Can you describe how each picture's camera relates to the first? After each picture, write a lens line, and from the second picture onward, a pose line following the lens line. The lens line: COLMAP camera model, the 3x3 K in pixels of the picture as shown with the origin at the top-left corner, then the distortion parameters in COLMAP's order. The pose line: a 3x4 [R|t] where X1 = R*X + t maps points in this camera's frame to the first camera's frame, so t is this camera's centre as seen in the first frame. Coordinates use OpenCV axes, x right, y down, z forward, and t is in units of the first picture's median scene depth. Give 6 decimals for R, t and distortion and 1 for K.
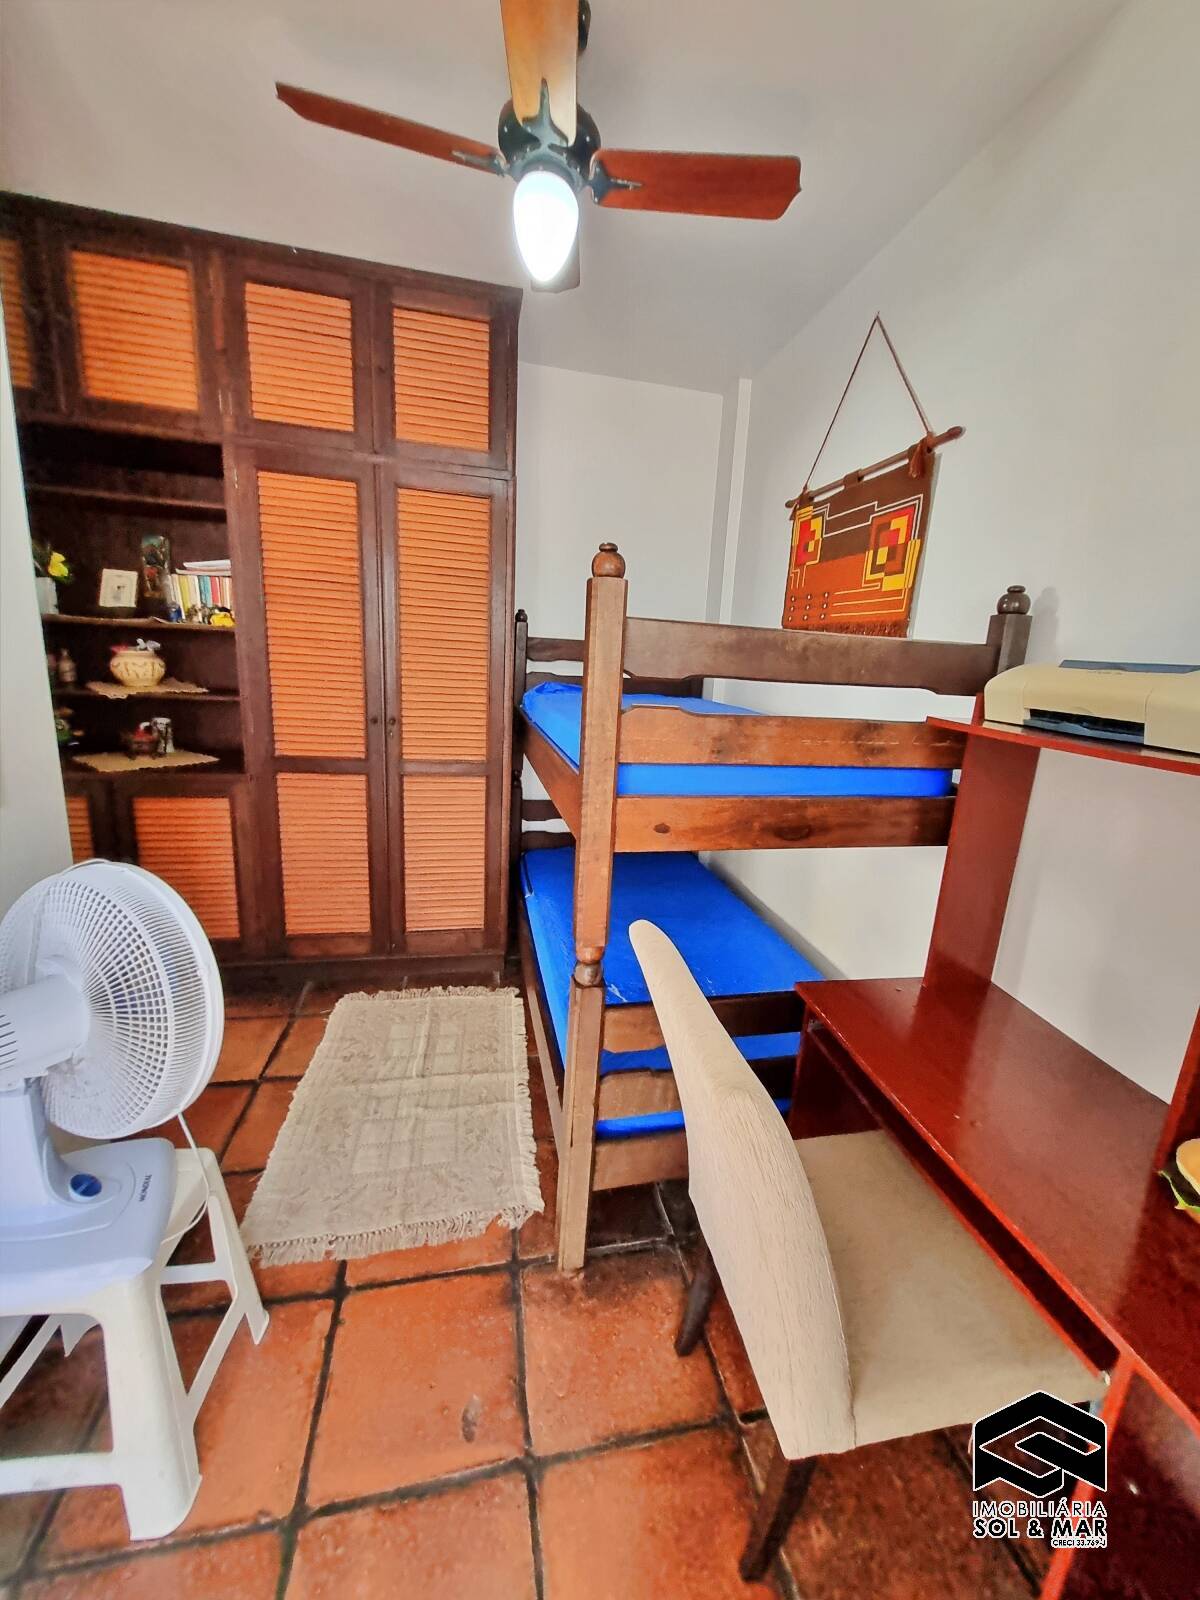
lens RADIAL K [[631.7, 0, 619.2], [0, 631.7, 796.6], [0, 0, 1]] dist [0.002979, -0.000116]
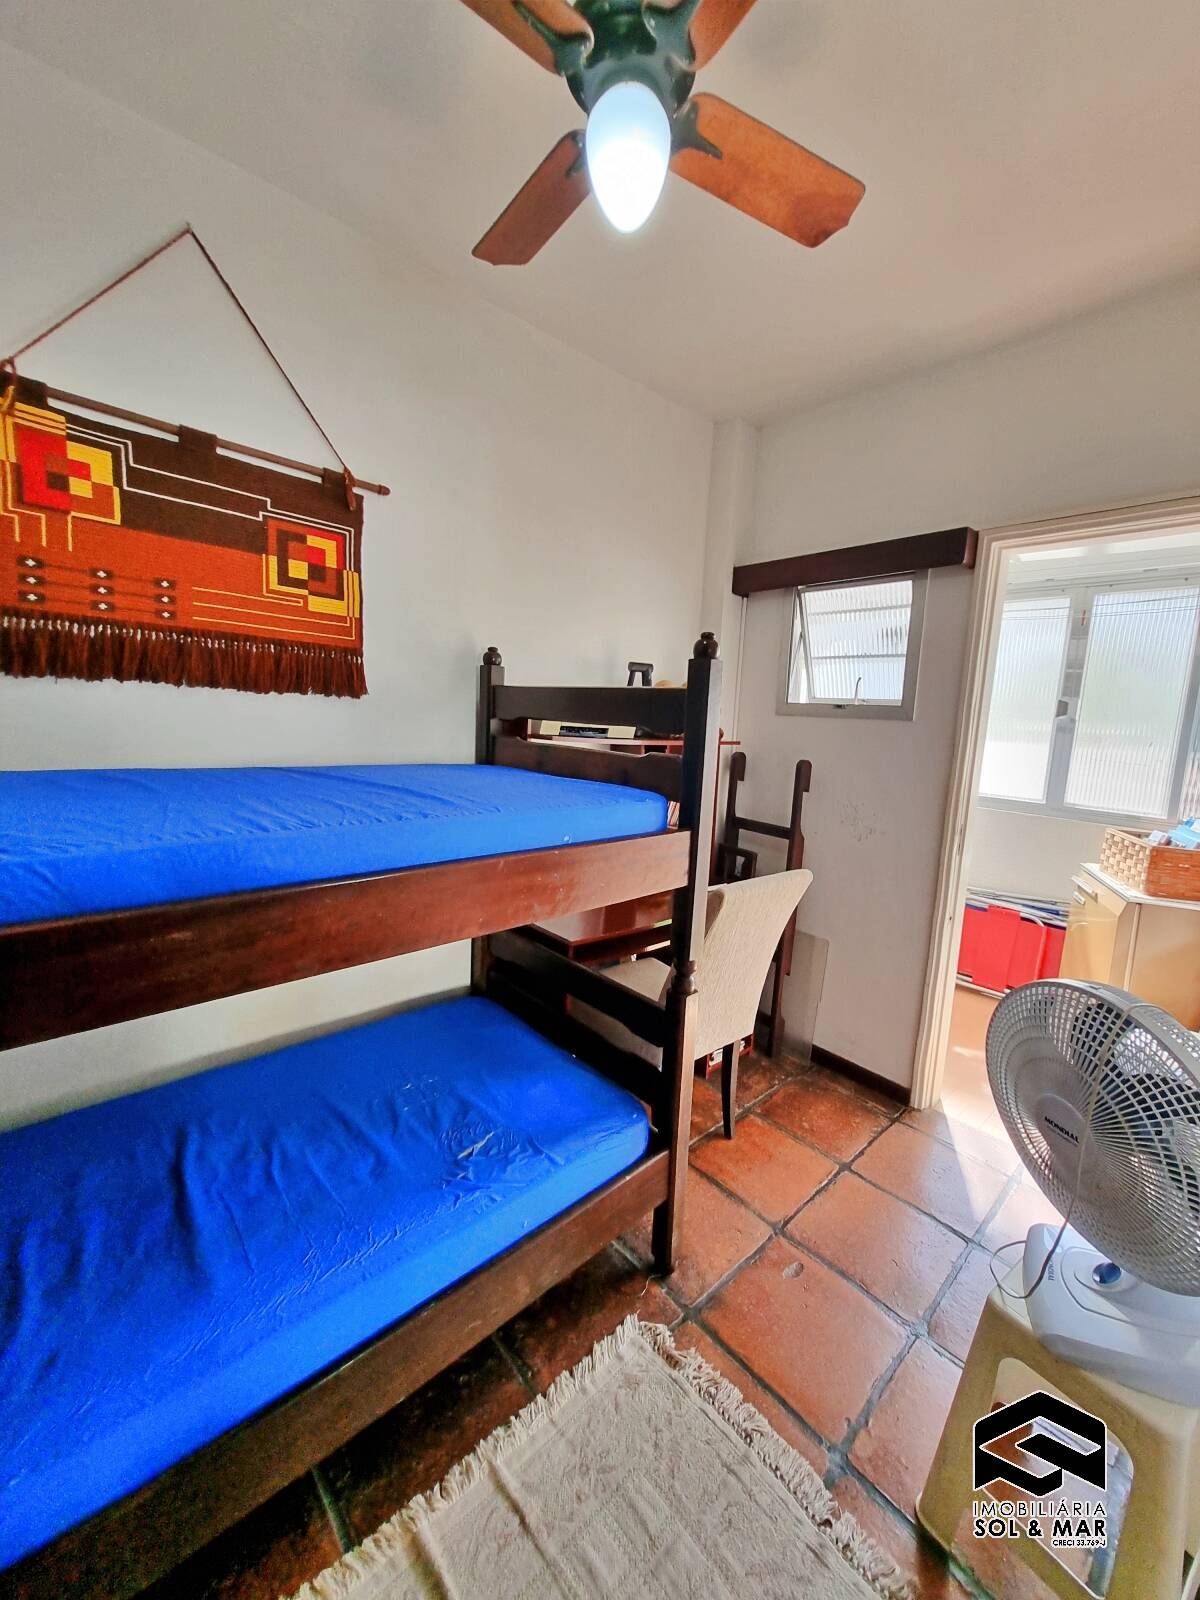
lens RADIAL K [[620.5, 0, 620.9], [0, 620.5, 797.5], [0, 0, 1]] dist [0.001833, -0.002843]
pose [[-0.496099, -0.195233, 0.846032, -0.612568], [0.108071, 0.952931, 0.283272, -0.264839], [-0.861514, 0.231963, -0.451649, 1.051302]]
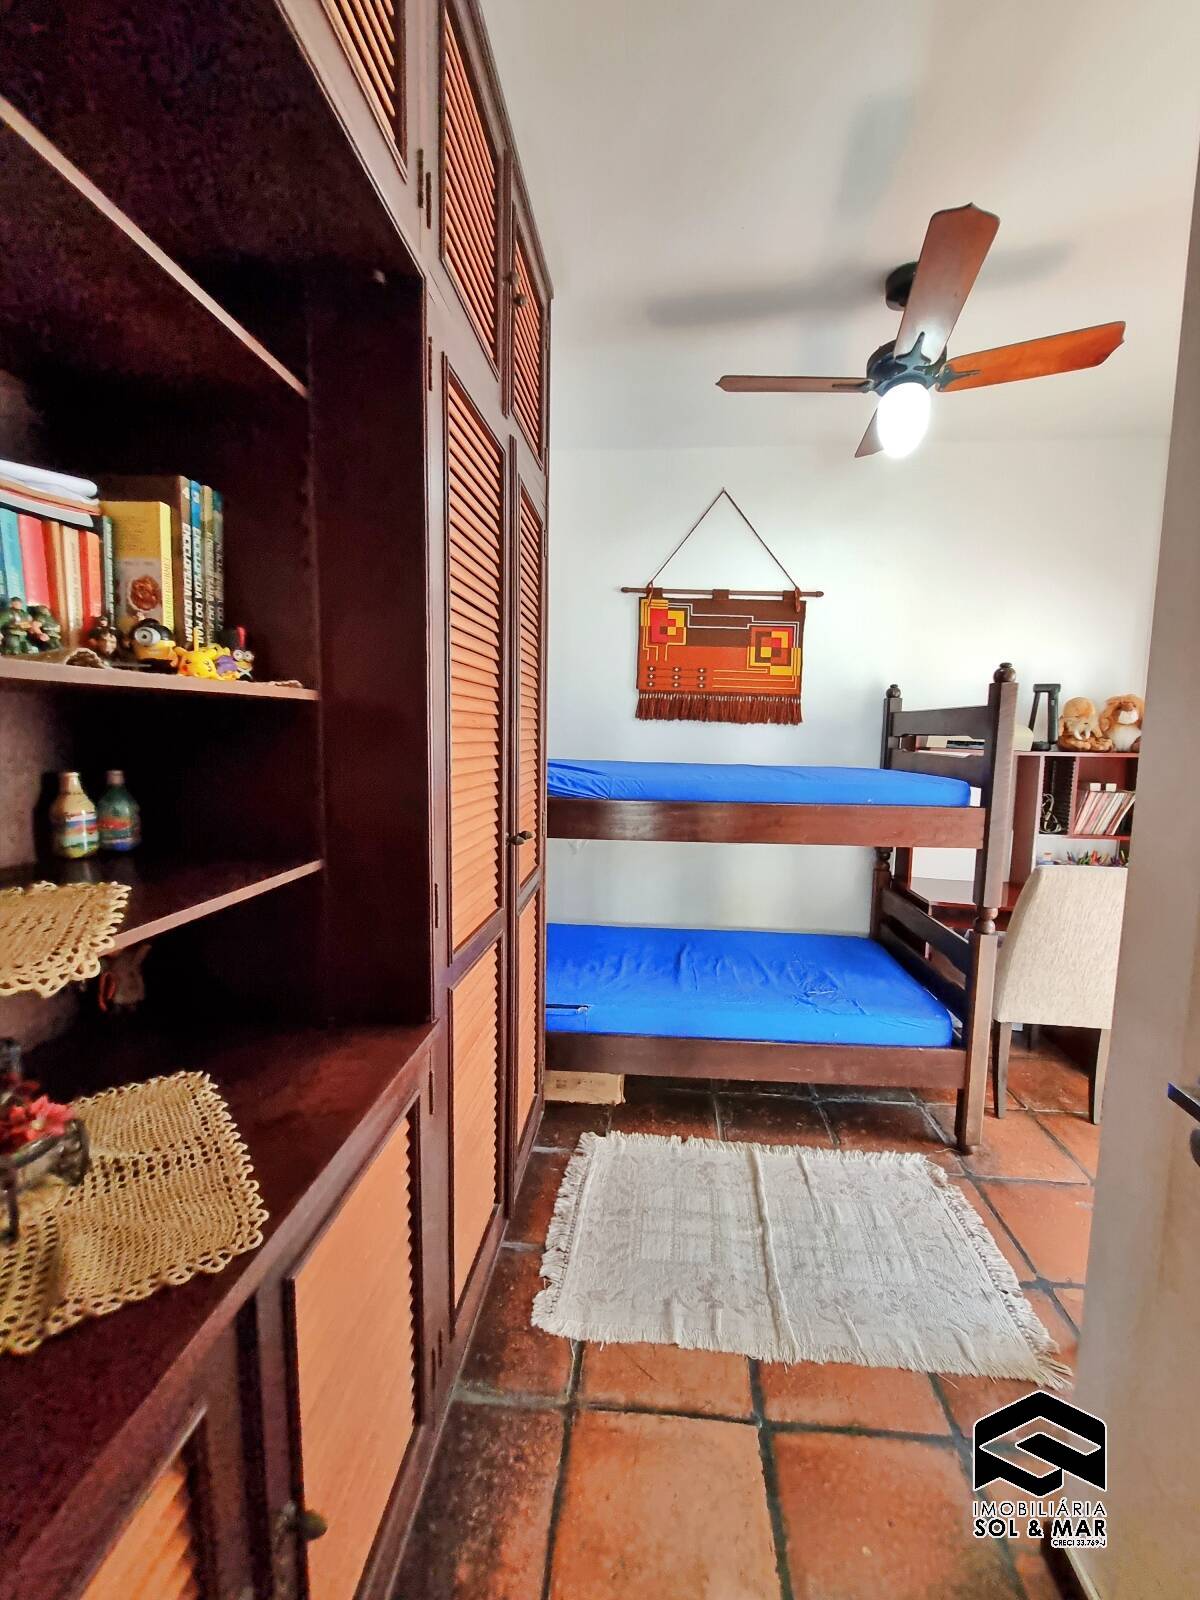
lens RADIAL K [[635.3, 0, 638.4], [0, 635.3, 785.1], [0, 0, 1]] dist [0.001644, 0.000003]
pose [[0.265935, -0.128889, 0.955336, -1.176436], [0.201187, 0.976619, 0.075757, -0.236245], [-0.942763, 0.172054, 0.285648, 0.882393]]
